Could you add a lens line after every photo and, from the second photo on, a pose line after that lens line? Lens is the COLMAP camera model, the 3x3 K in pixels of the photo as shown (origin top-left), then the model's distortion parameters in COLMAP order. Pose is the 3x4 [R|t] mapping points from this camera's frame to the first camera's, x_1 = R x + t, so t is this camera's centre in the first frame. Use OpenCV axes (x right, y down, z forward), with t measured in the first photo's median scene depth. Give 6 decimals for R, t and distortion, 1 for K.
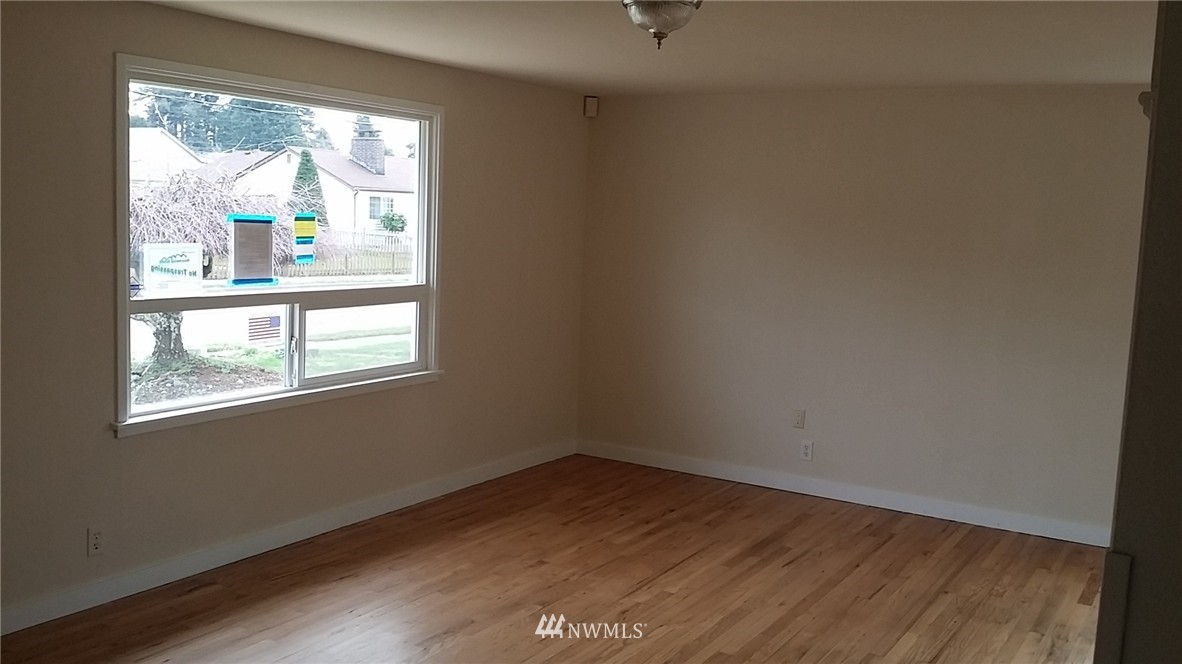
lens RADIAL K [[1090.5, 0, 594.4], [0, 1090.5, 346.8], [0, 0, 1]] dist [0.126955, -0.286799]
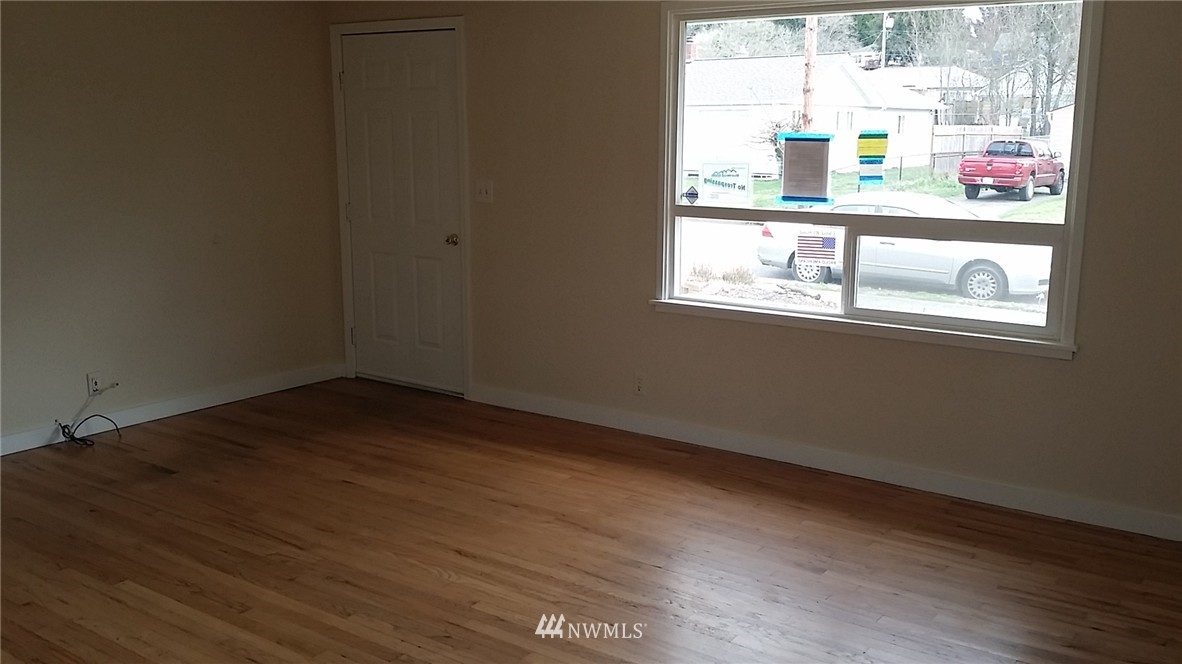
lens RADIAL K [[1090.5, 0, 594.4], [0, 1090.5, 346.8], [0, 0, 1]] dist [0.126955, -0.286799]
pose [[-0.085289, 0.157691, -0.983798, 0.713960], [-0.131610, 0.976961, 0.168004, -0.069772], [0.987626, 0.143807, -0.062570, 0.872198]]
